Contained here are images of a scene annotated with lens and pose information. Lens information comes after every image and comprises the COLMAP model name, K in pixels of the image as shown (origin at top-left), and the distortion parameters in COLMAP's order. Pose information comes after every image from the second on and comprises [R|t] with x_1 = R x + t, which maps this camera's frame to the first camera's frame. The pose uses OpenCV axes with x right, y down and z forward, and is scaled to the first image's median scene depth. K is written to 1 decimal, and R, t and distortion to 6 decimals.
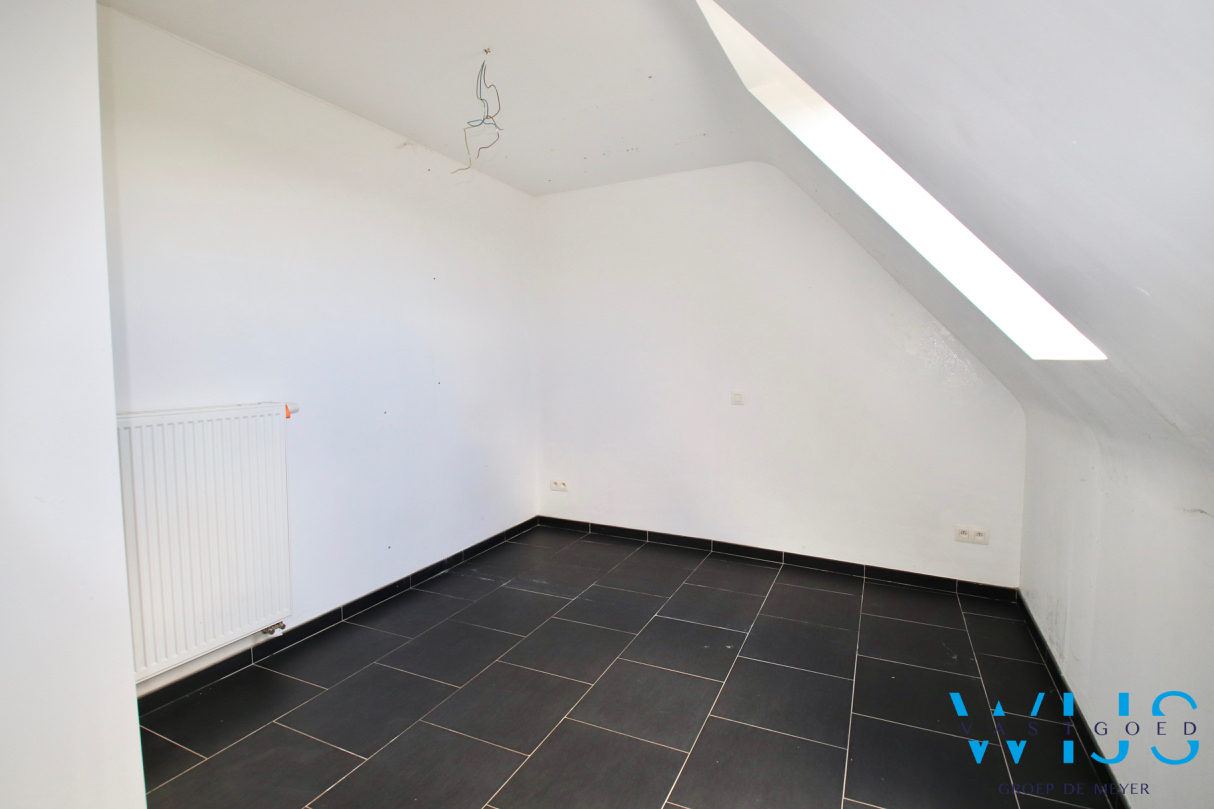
lens RADIAL K [[591.6, 0, 613.0], [0, 591.6, 410.4], [0, 0, 1]] dist [-0.004578, -0.009312]
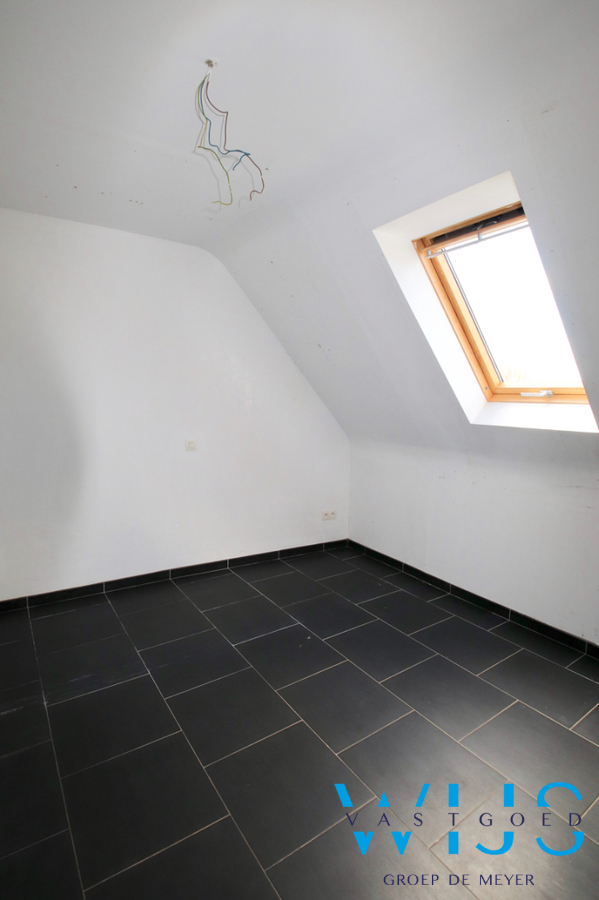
lens RADIAL K [[438.6, 0, 305.5], [0, 438.6, 445.2], [0, 0, 1]] dist [-0.004578, -0.009312]
pose [[0.495031, -0.083834, 0.864821, -0.505504], [0.048898, 0.996445, 0.068604, -0.080861], [-0.867498, 0.008326, 0.497371, 0.414431]]
